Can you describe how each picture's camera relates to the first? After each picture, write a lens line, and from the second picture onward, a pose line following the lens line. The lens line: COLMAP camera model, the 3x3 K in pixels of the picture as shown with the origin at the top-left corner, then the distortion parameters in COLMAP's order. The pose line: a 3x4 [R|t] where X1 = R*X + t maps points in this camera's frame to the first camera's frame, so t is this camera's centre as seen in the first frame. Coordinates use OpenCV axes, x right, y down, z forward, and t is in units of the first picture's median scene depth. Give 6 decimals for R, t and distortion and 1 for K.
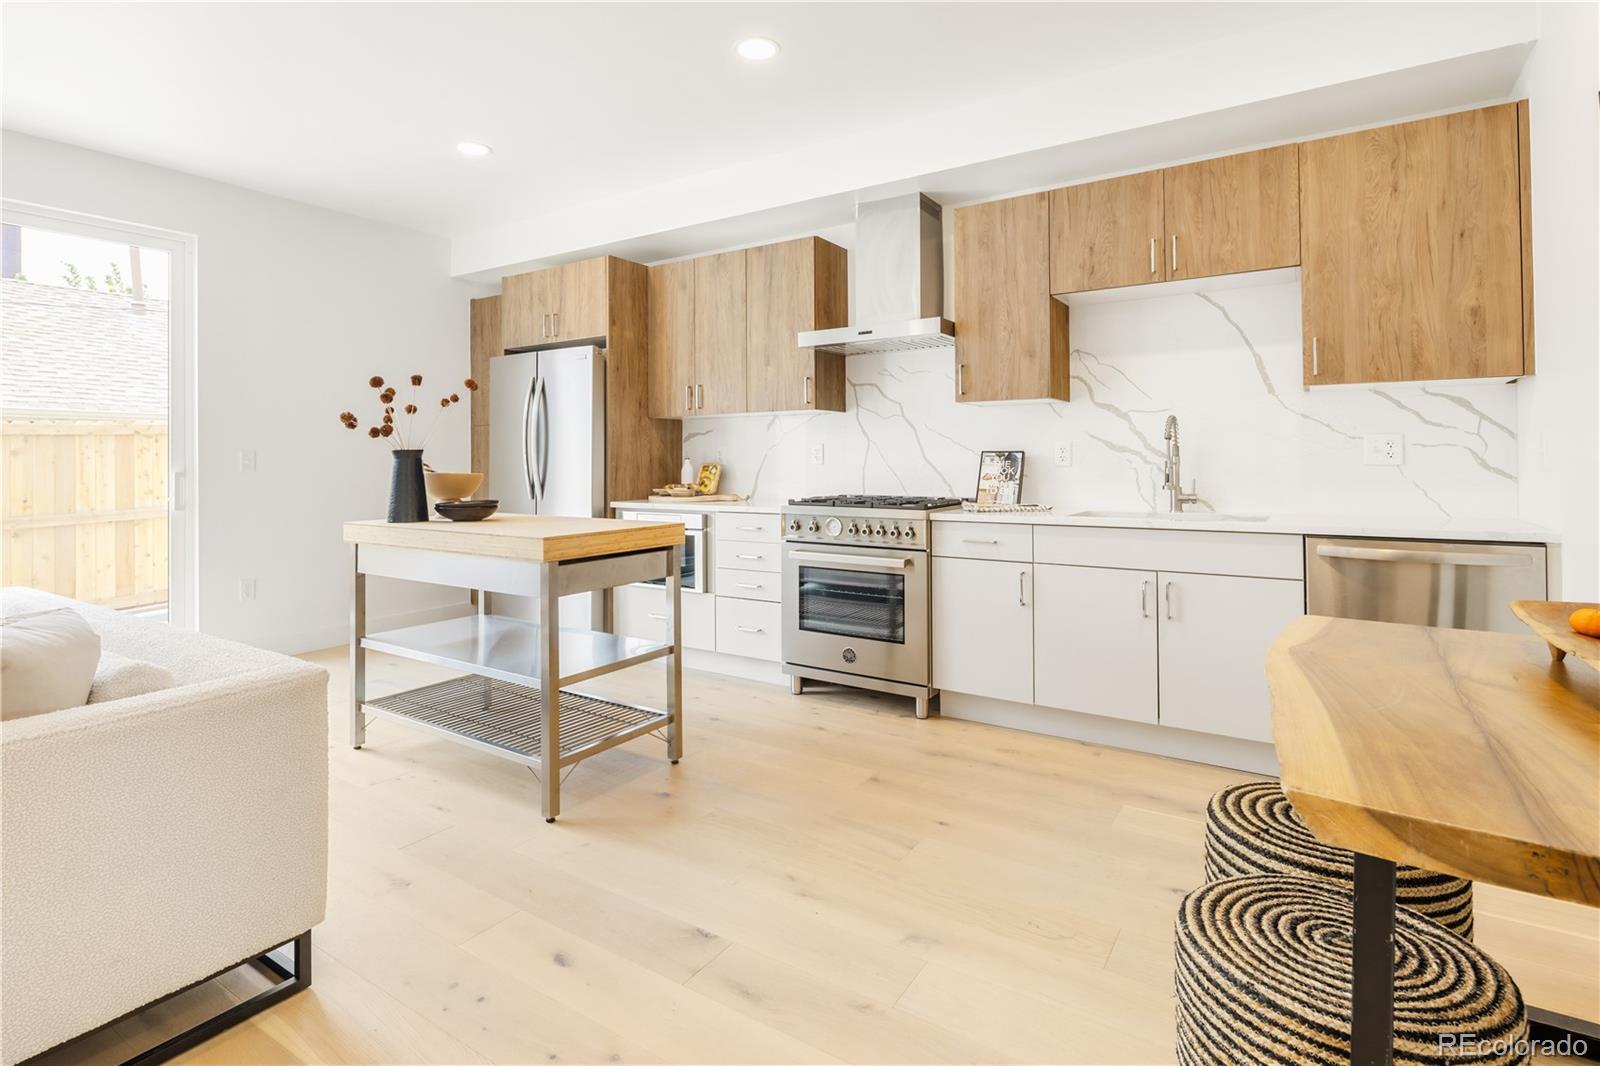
lens RADIAL K [[768.1, 0, 813.1], [0, 768.1, 450.6], [0, 0, 1]] dist [0.001913, -0.002489]
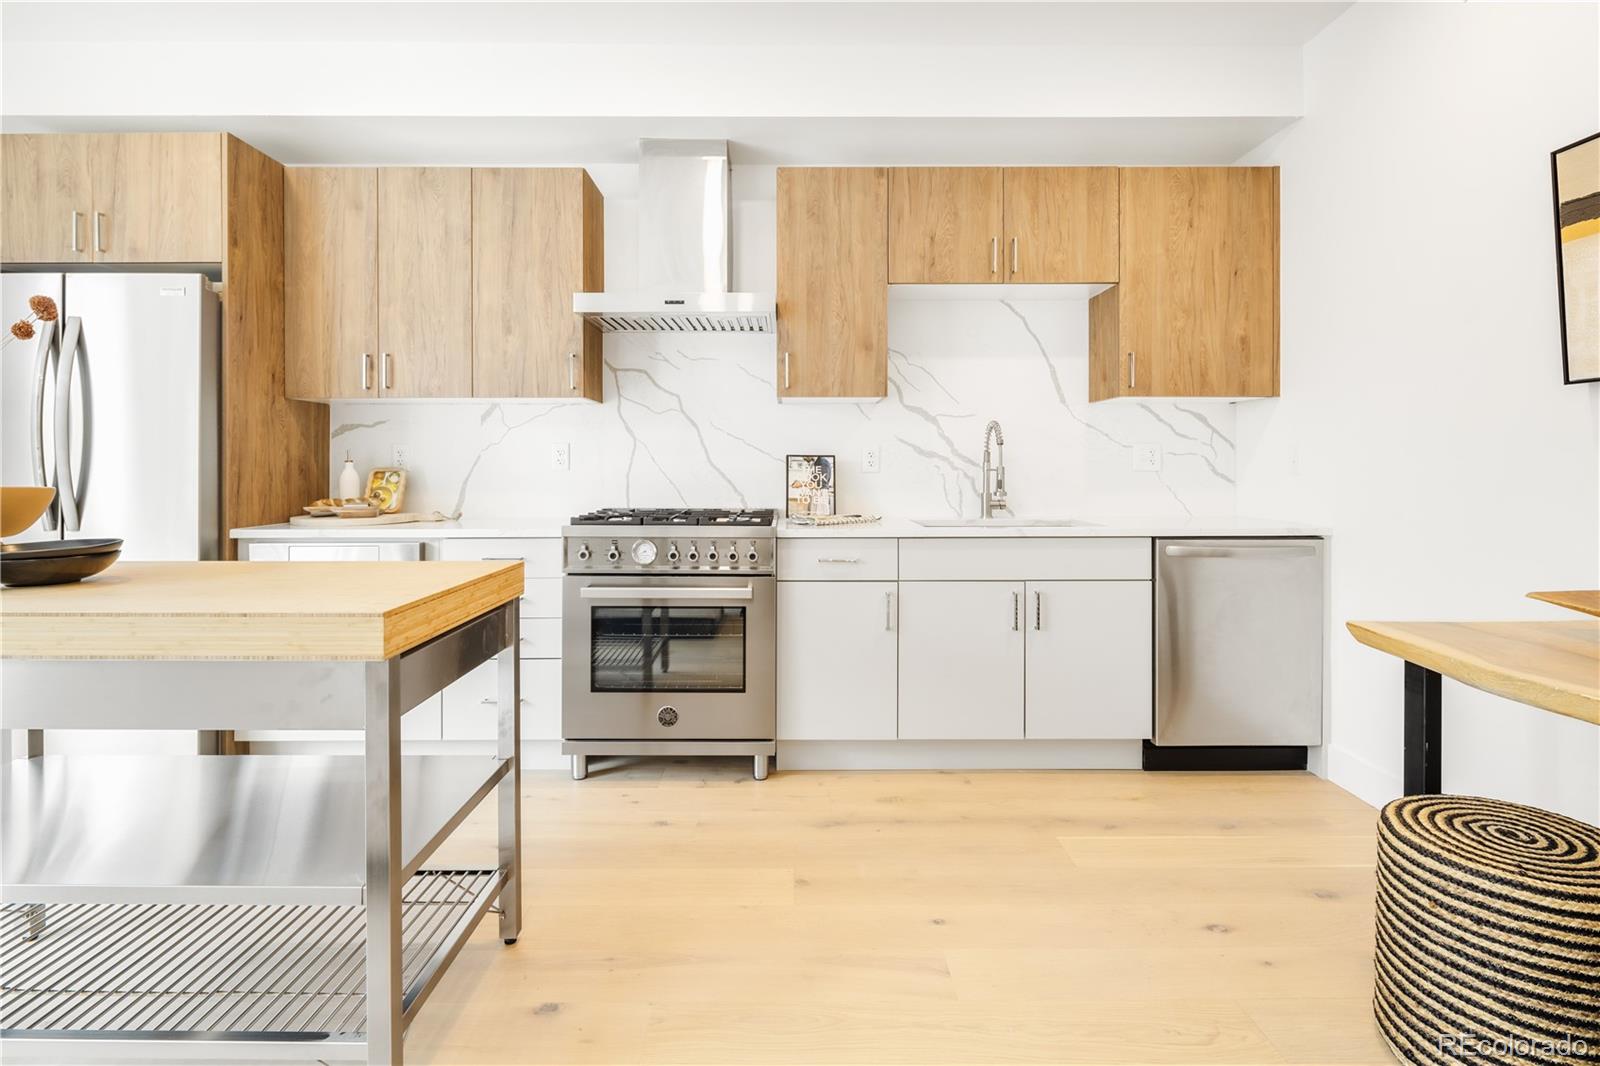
lens RADIAL K [[768.1, 0, 779.3], [0, 768.1, 465.9], [0, 0, 1]] dist [0.001913, -0.002489]
pose [[0.845482, 0.003900, 0.533990, -0.273882], [-0.010682, 0.999897, 0.009610, 0.005343], [-0.533897, -0.013829, 0.845436, 0.291387]]
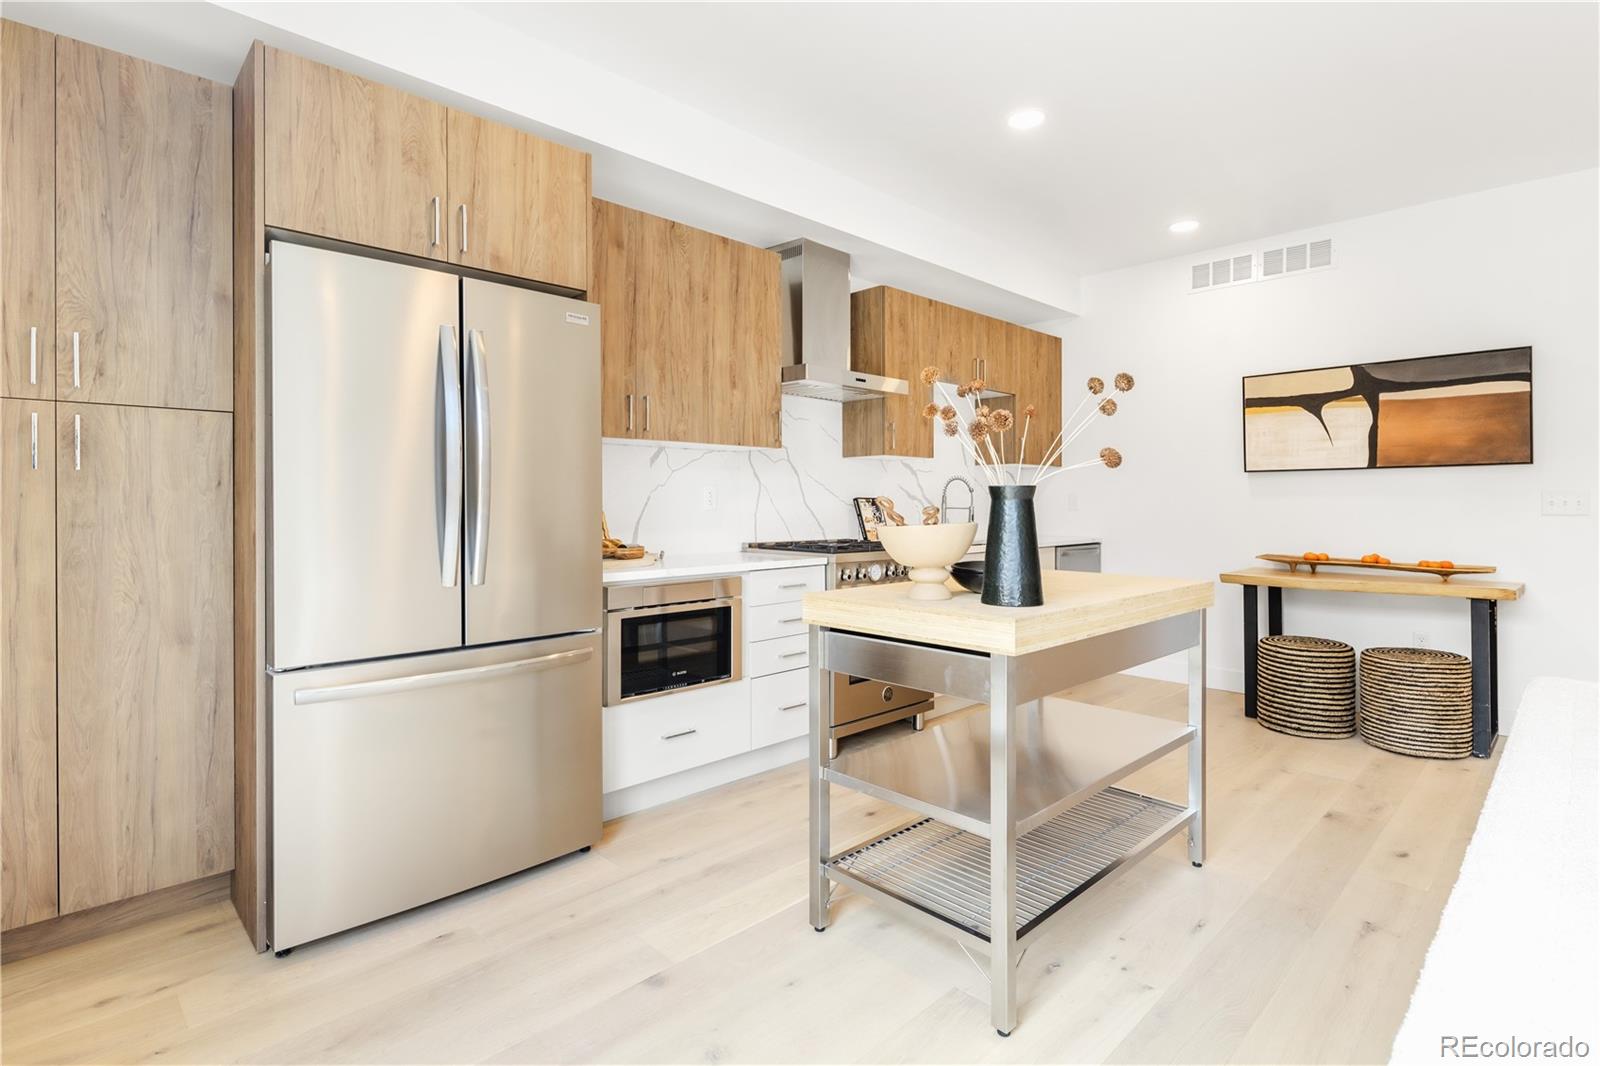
lens RADIAL K [[768.1, 0, 796.7], [0, 768.1, 507.4], [0, 0, 1]] dist [0.001913, -0.002489]
pose [[0.250985, -0.000058, 0.967991, -0.991168], [-0.015504, 0.999871, 0.004080, 0.013296], [-0.967867, -0.016031, 0.250952, 0.866462]]
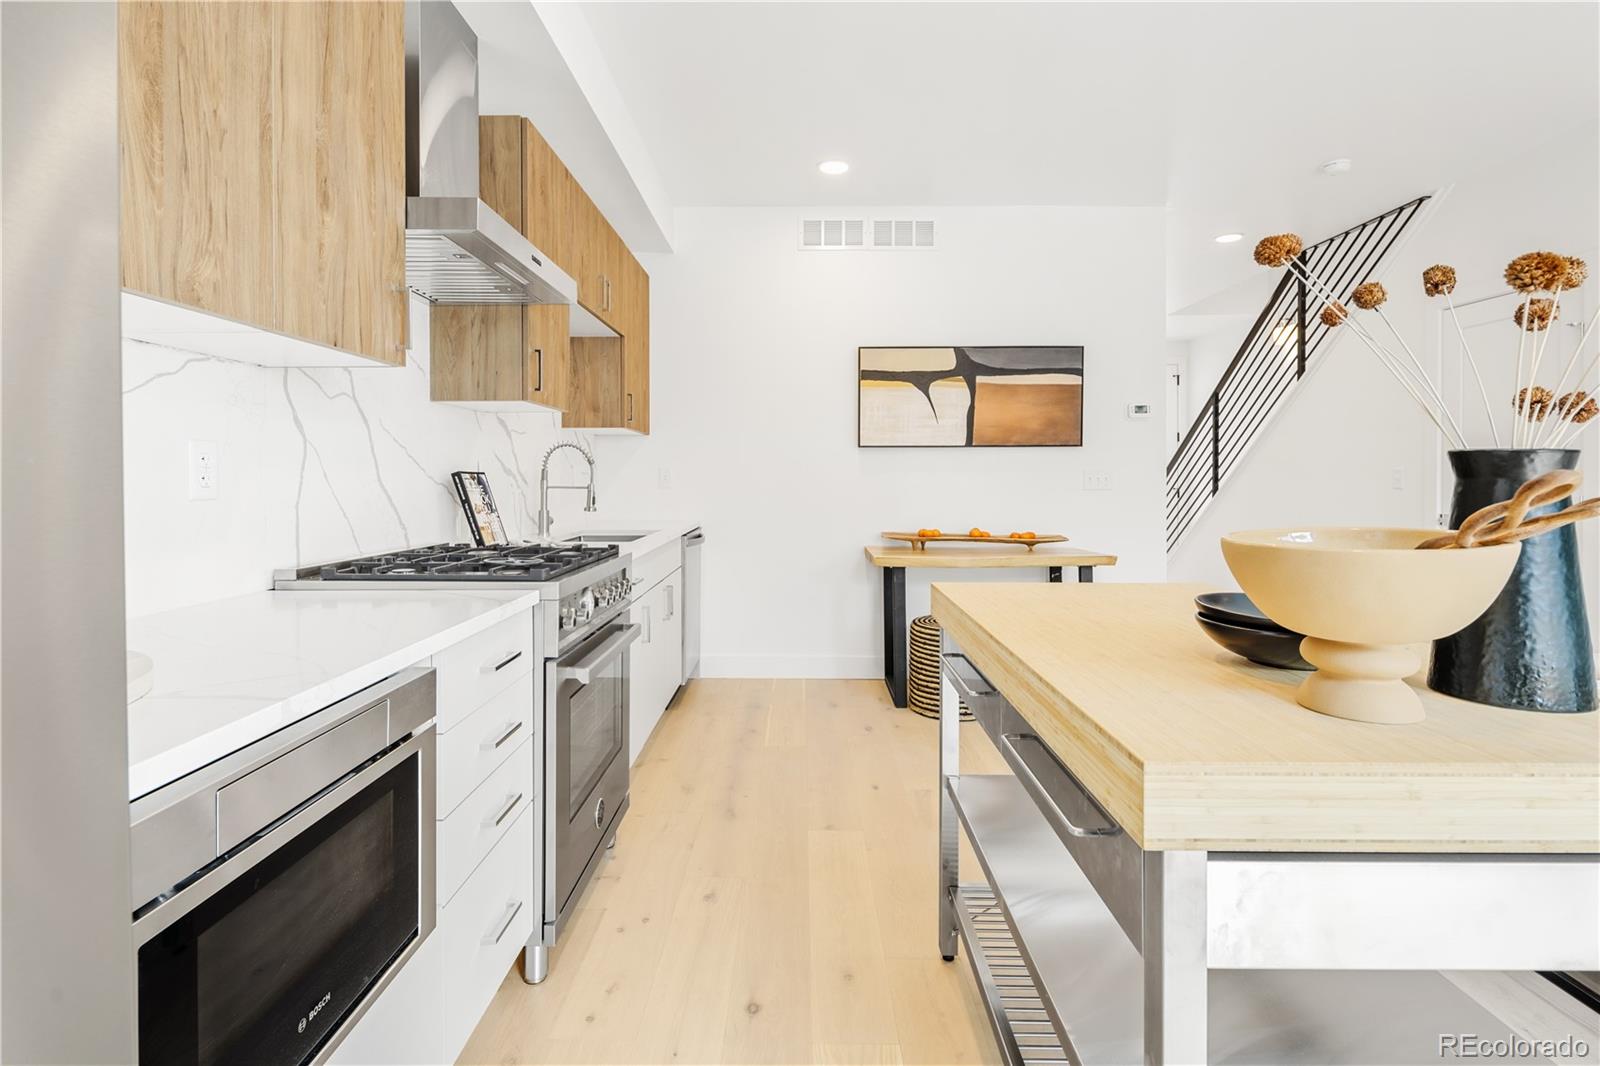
lens RADIAL K [[768.1, 0, 803.0], [0, 768.1, 480.5], [0, 0, 1]] dist [0.001913, -0.002489]
pose [[-0.516332, 0.002791, 0.856384, -0.548451], [-0.009947, 0.999908, -0.009256, 0.013254], [-0.856331, -0.013298, -0.516256, 1.181295]]
